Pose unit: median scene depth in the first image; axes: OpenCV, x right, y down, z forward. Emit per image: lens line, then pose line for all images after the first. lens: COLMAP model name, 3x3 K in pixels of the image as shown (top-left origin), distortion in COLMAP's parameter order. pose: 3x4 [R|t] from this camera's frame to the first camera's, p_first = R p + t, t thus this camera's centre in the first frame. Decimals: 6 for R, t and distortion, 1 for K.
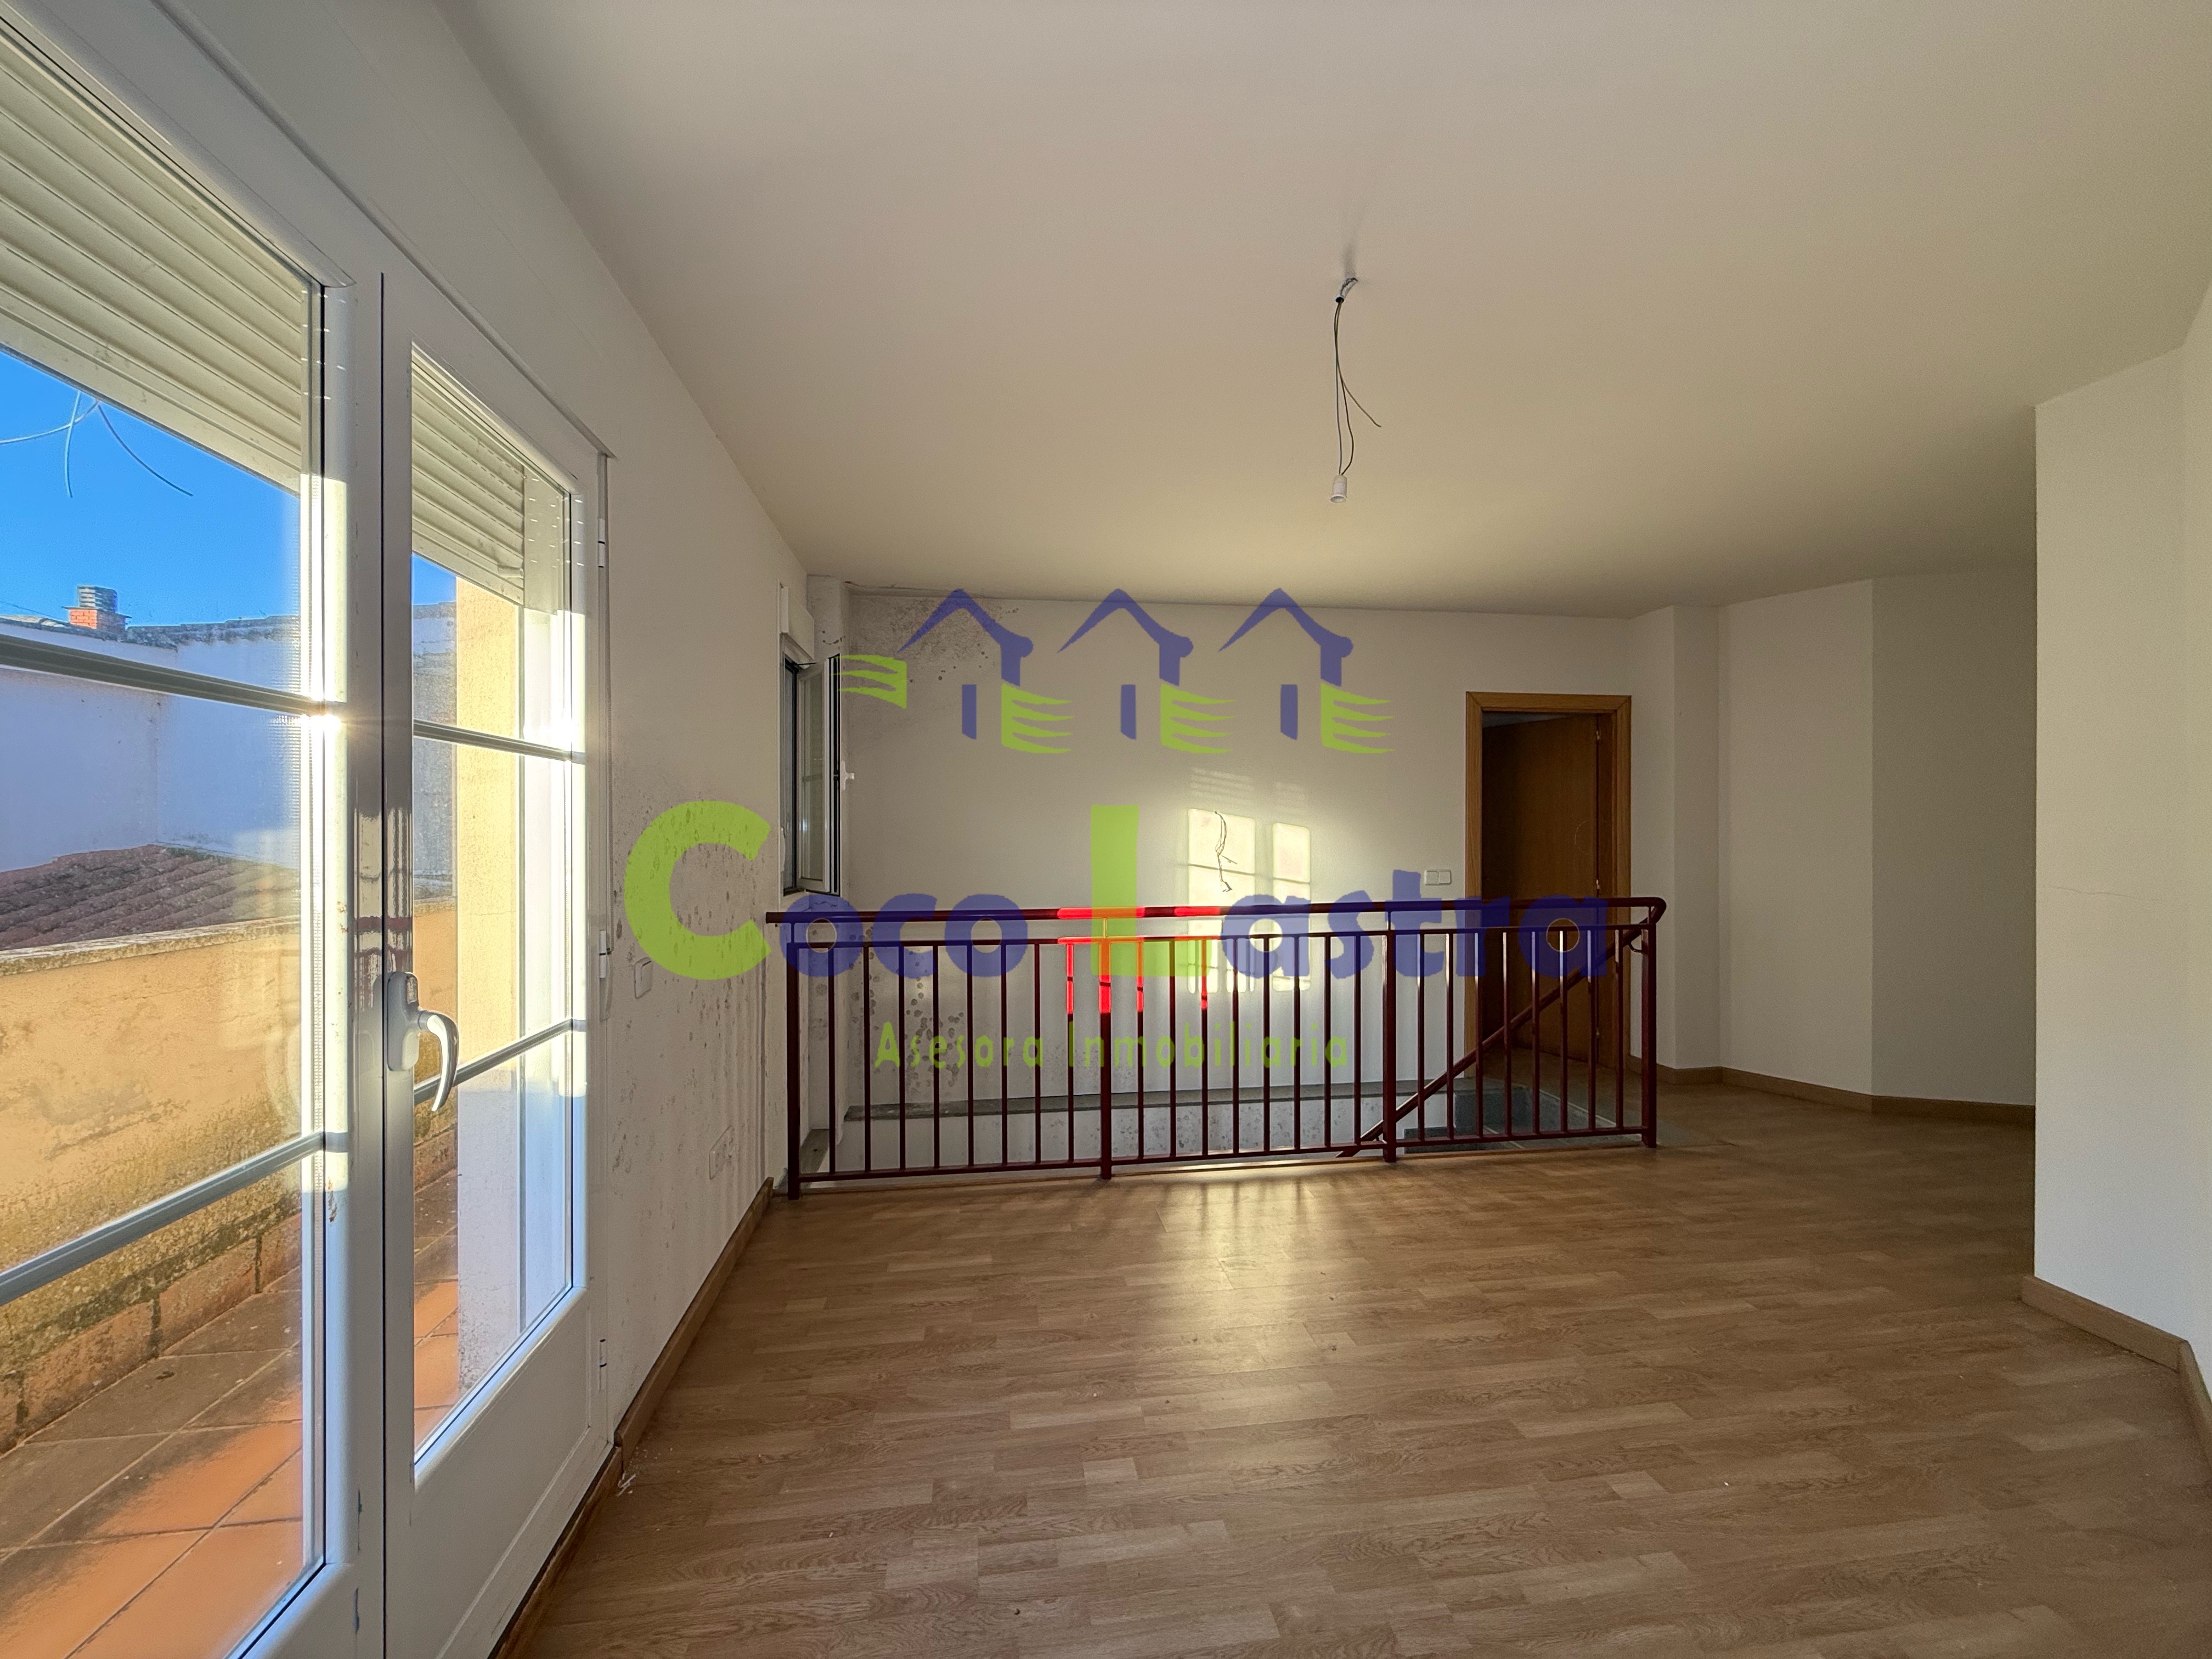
lens RADIAL K [[878.3, 0, 1094.5], [0, 878.3, 832.1], [0, 0, 1]] dist [-0.002066, 0.000684]
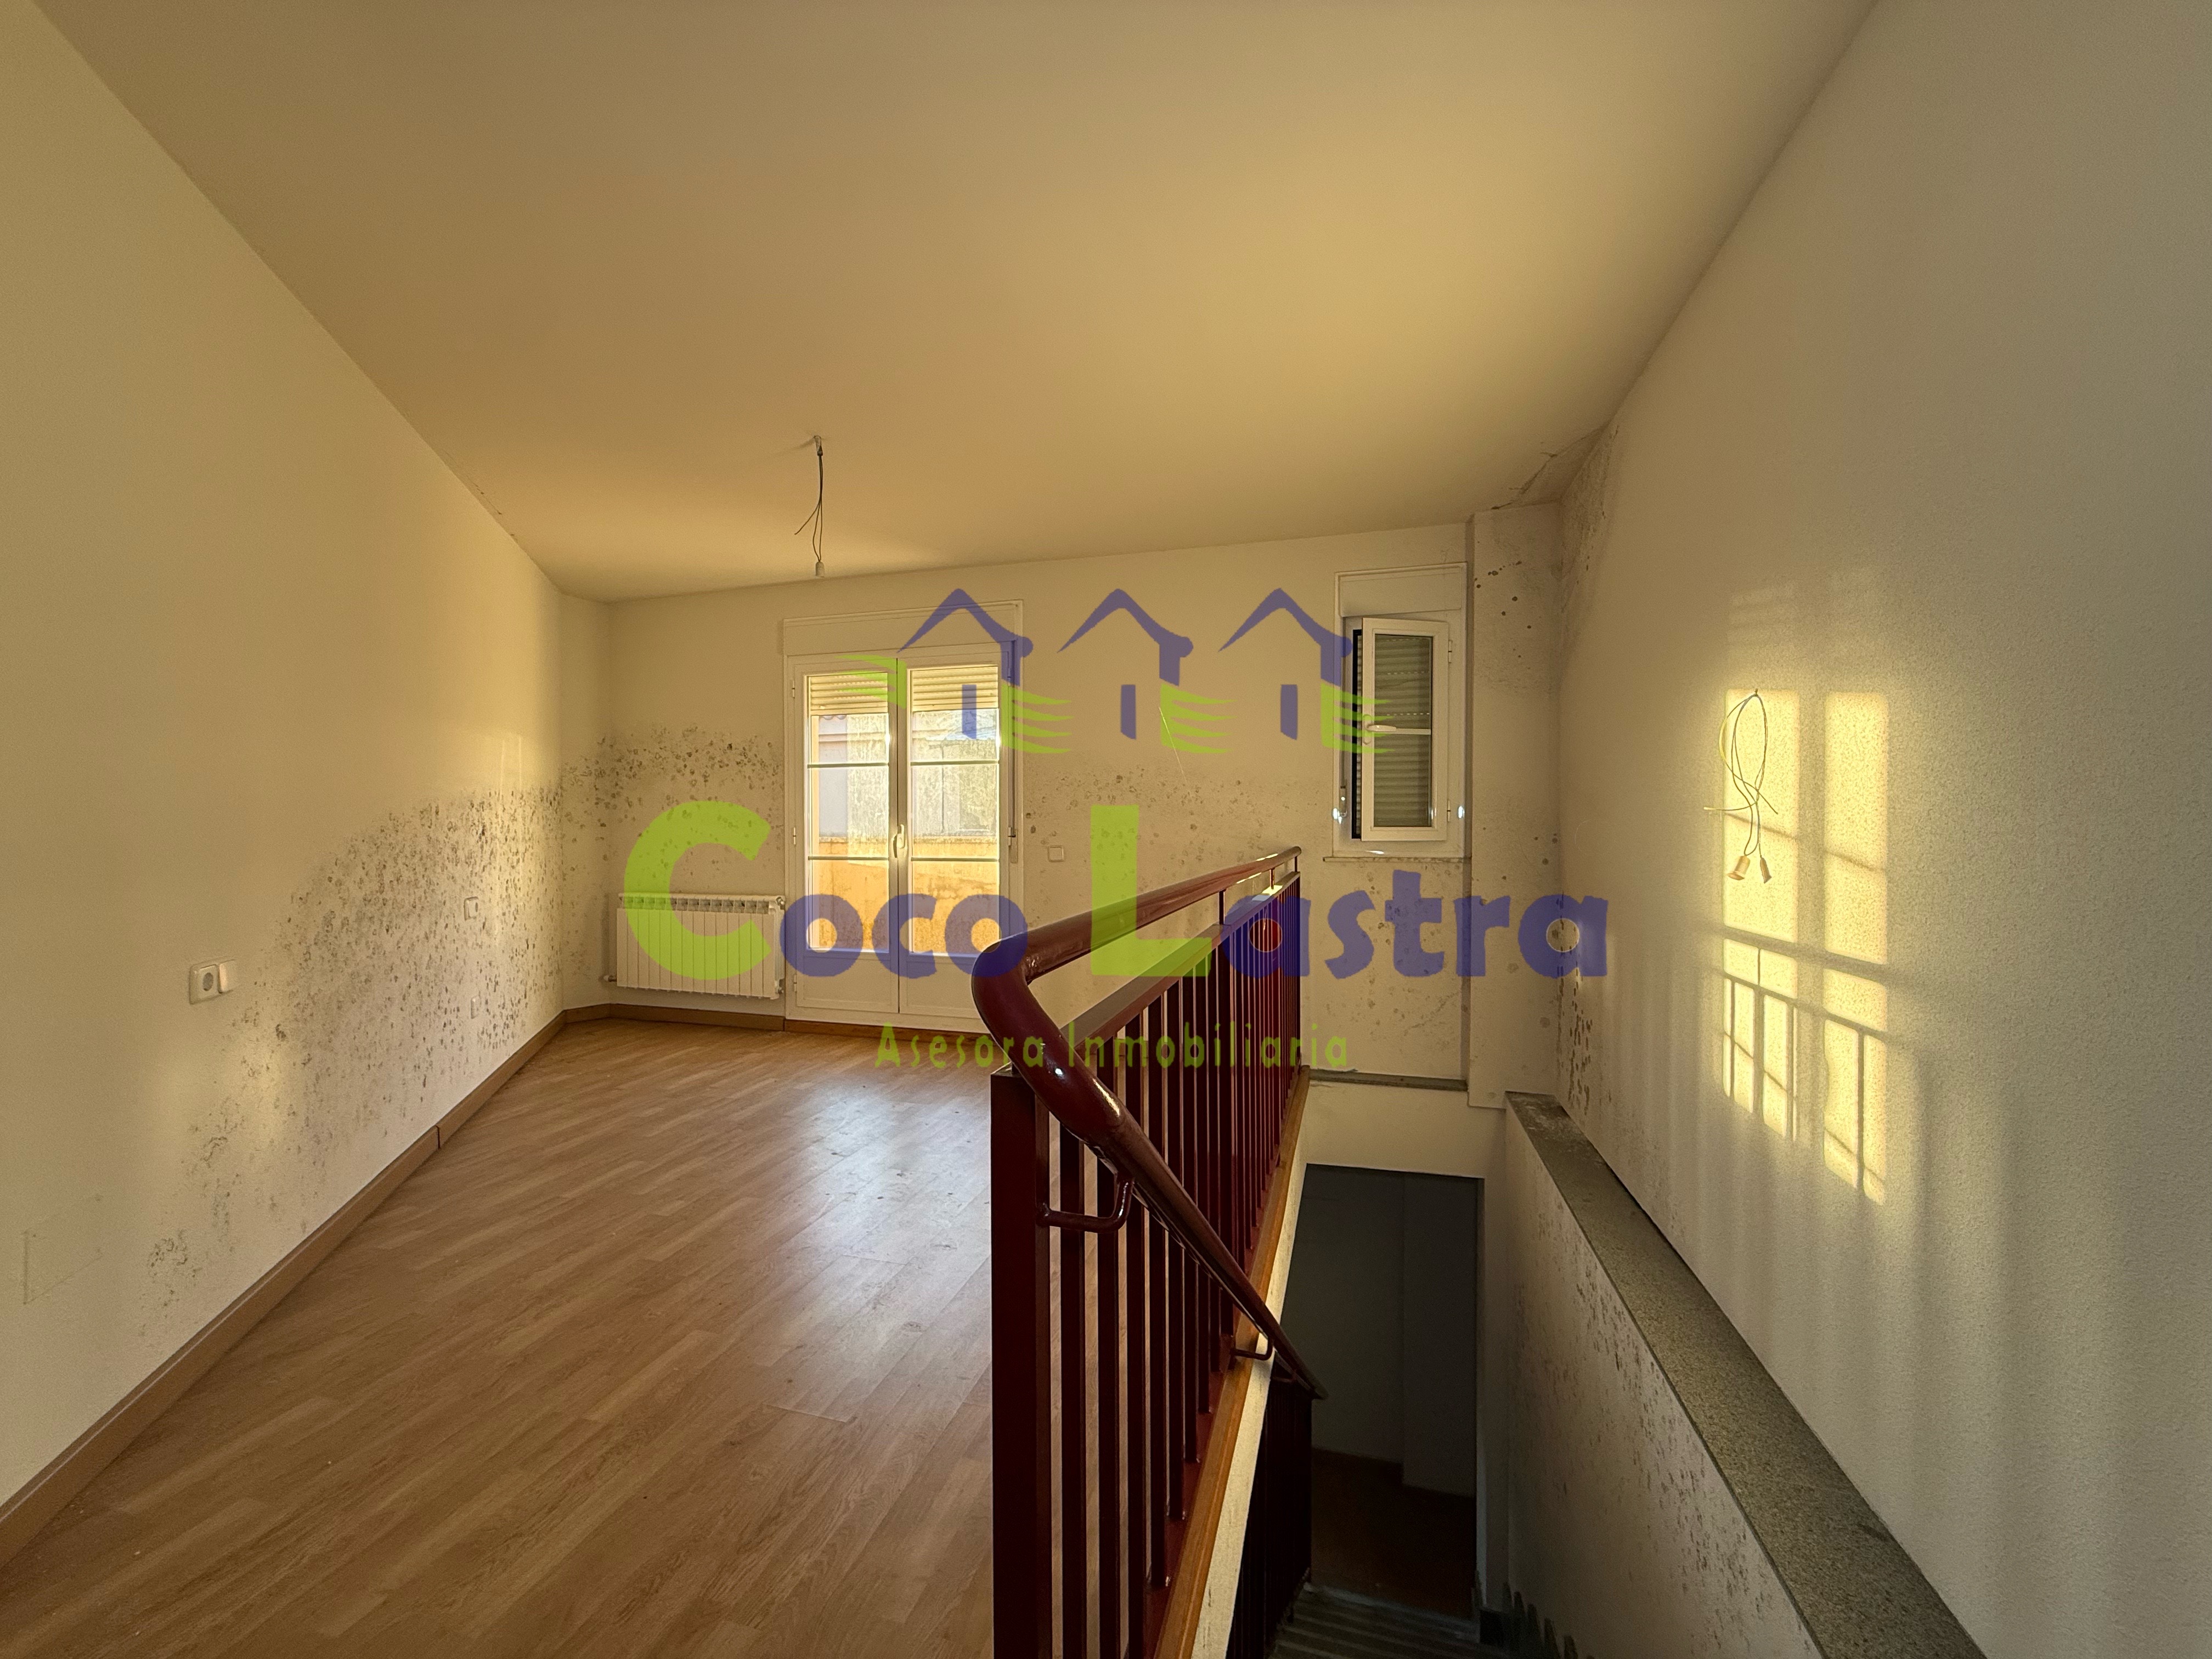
lens RADIAL K [[875.2, 0, 1094.9], [0, 875.2, 832.3], [0, 0, 1]] dist [-0.000064, -0.000672]
pose [[-0.412394, 0.010591, -0.910944, 0.974476], [0.004165, 0.999944, 0.009741, 0.060718], [0.910996, 0.000223, -0.412415, 1.328496]]
